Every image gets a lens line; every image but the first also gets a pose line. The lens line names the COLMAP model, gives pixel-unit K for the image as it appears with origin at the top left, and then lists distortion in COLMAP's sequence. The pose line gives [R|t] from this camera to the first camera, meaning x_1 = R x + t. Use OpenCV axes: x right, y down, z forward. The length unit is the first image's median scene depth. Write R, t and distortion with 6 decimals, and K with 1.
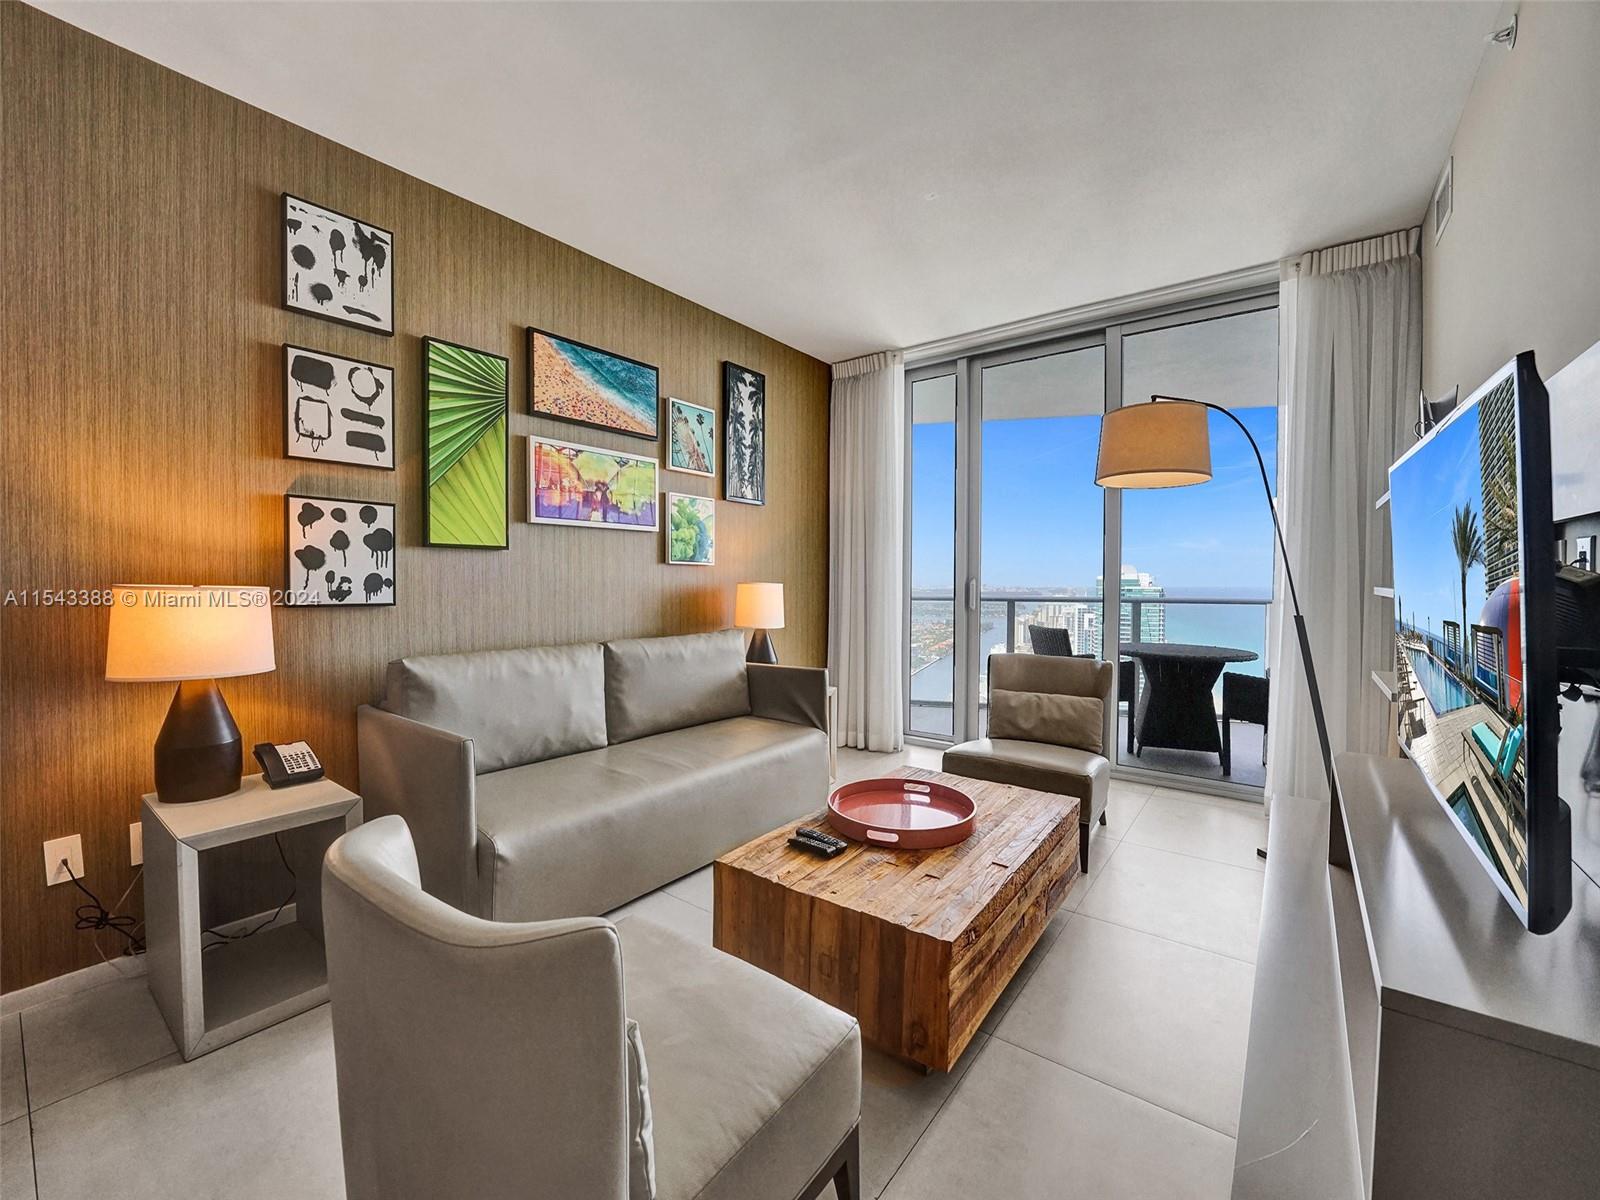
lens RADIAL K [[689.0, 0, 754.7], [0, 689.0, 597.8], [0, 0, 1]] dist [-0.010421, 0.000004]
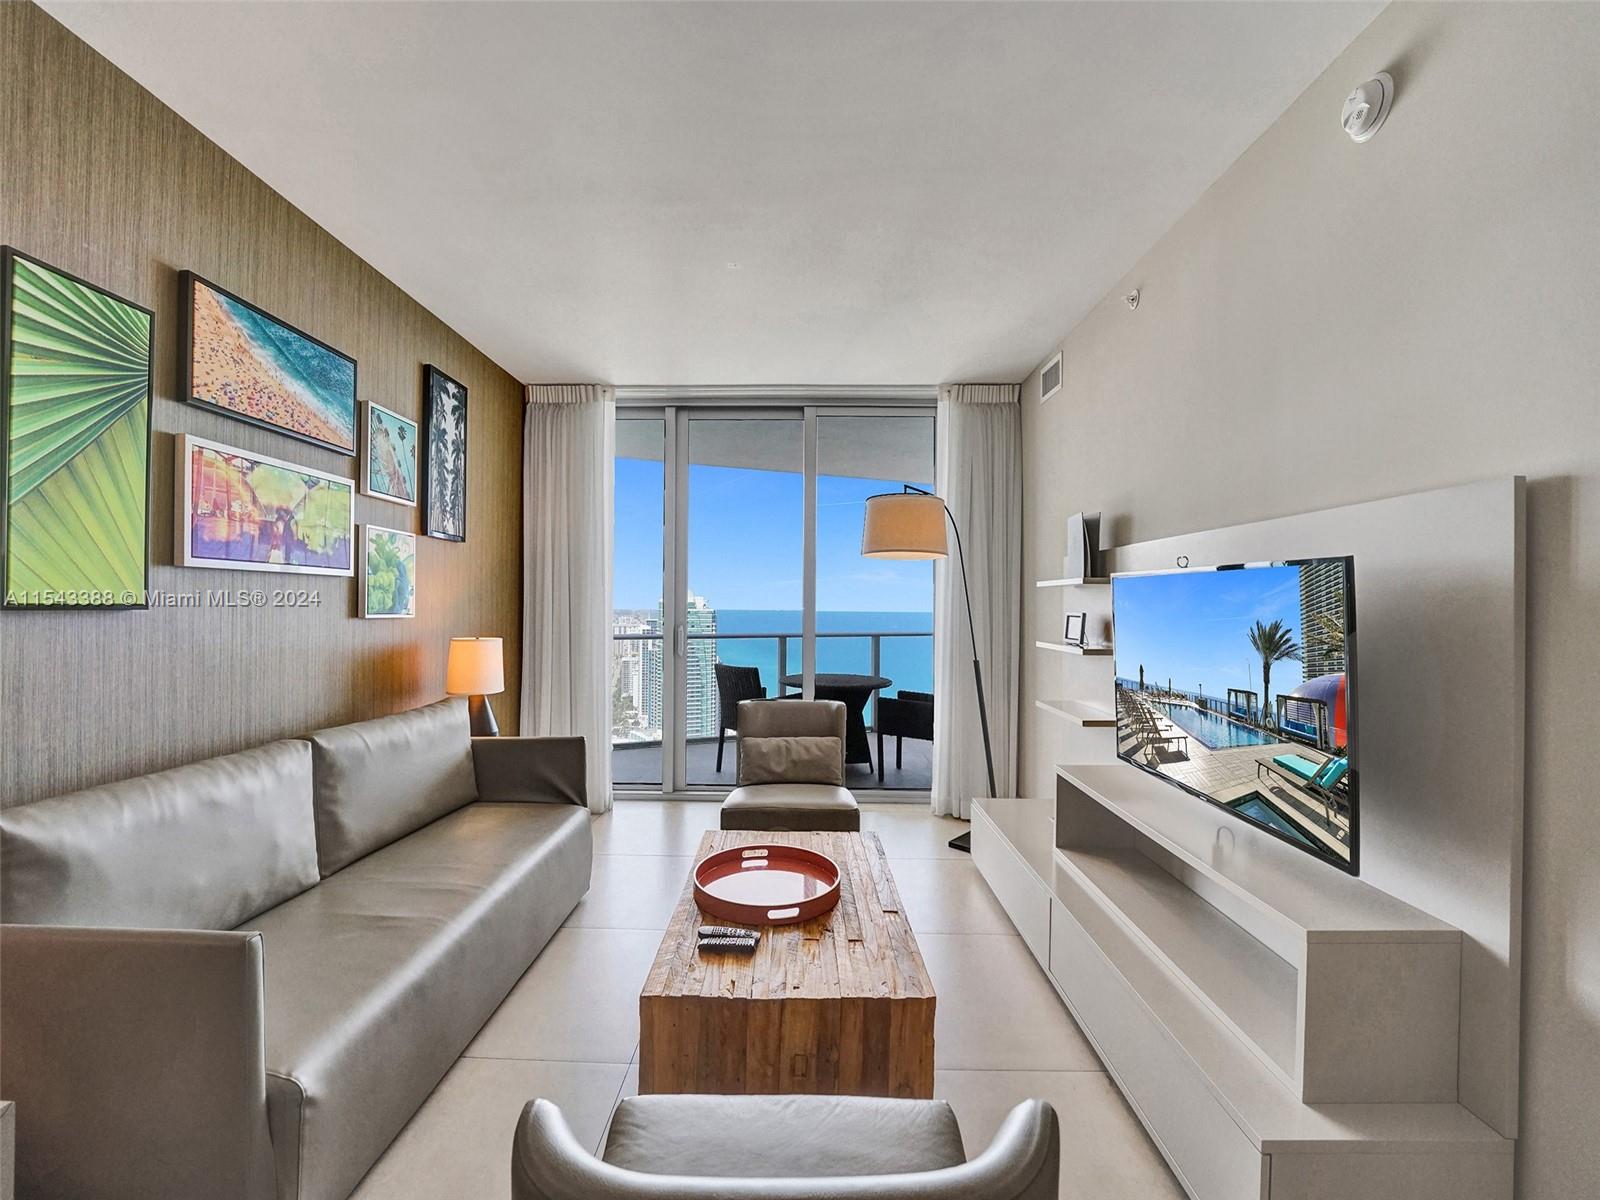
lens RADIAL K [[716.9, 0, 781.5], [0, 716.9, 597.4], [0, 0, 1]] dist [-0.012322, 0.000547]
pose [[0.782798, 0.003828, 0.622264, -0.289687], [0.015634, 0.999544, -0.025815, -0.051453], [-0.622080, 0.029936, 0.782381, 0.114788]]
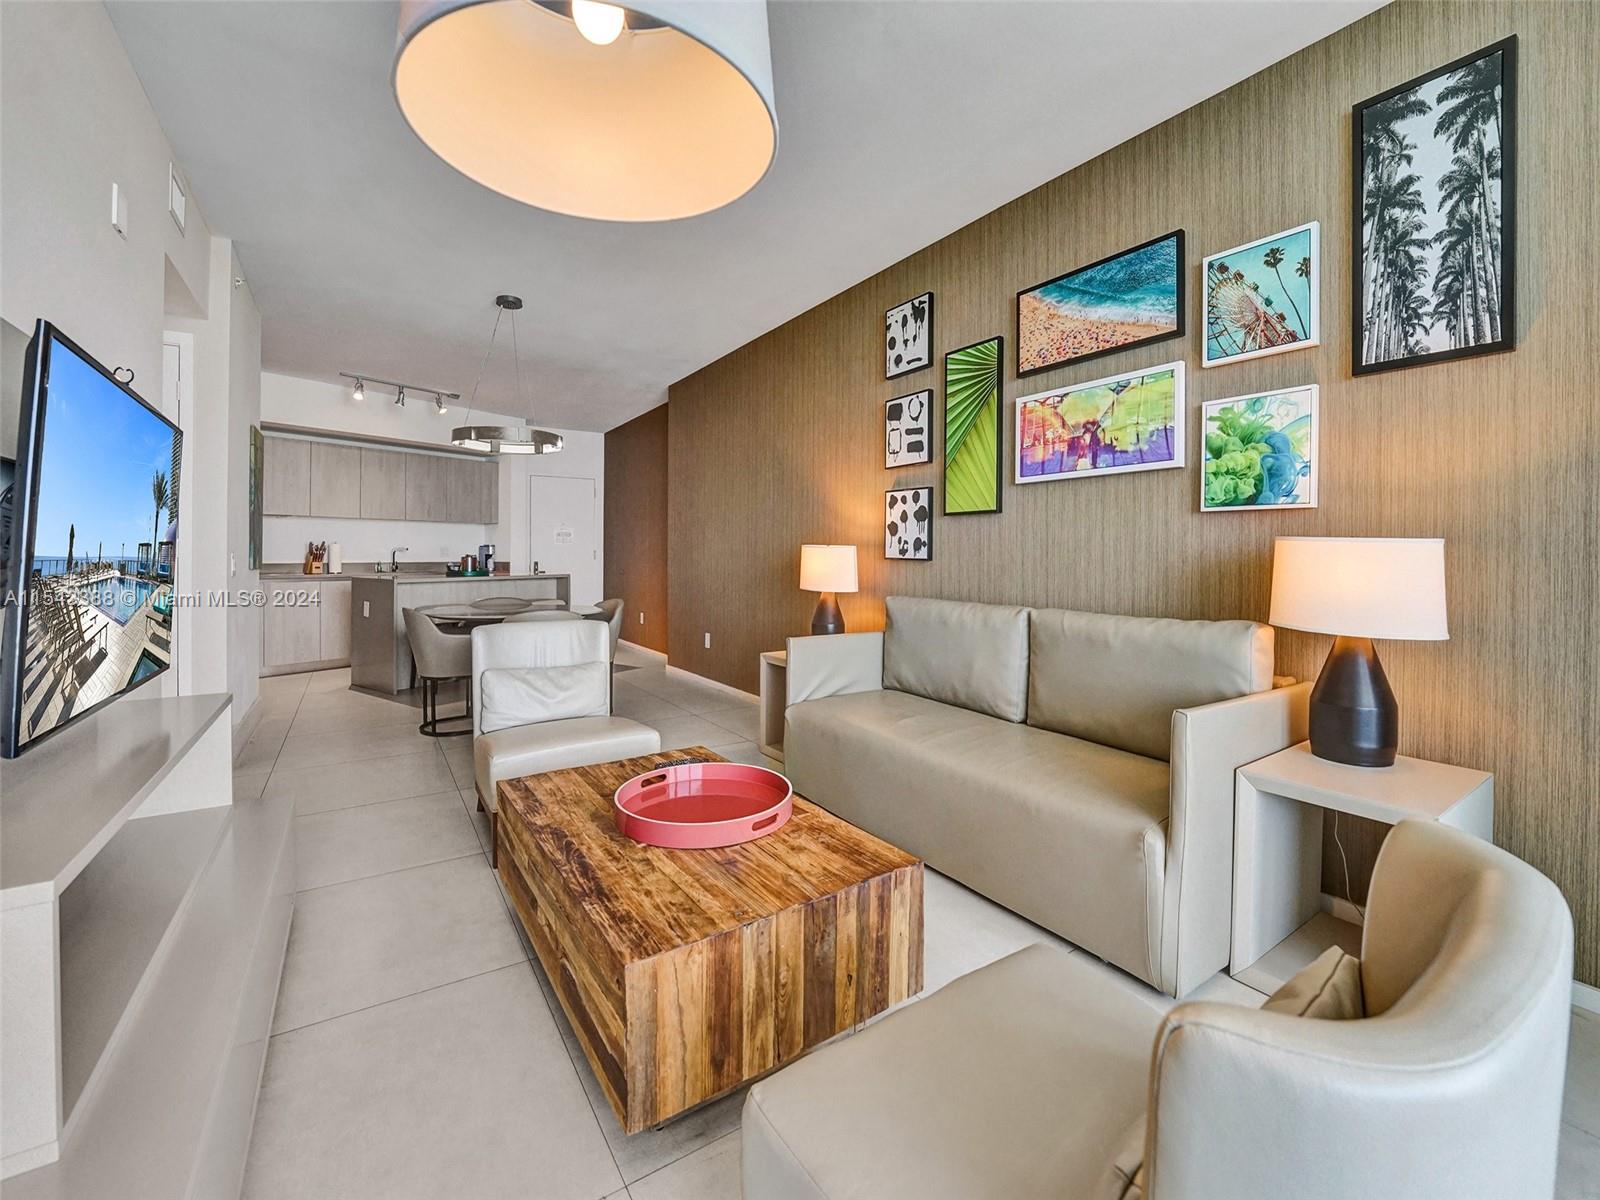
lens RADIAL K [[618.6, 0, 779.2], [0, 618.6, 558.6], [0, 0, 1]] dist [-0.008584, -0.000053]
pose [[-0.273170, 0.001099, -0.961965, 0.624896], [-0.035967, 0.999288, 0.011356, 0.003270], [0.961293, 0.037701, -0.272936, 0.882427]]
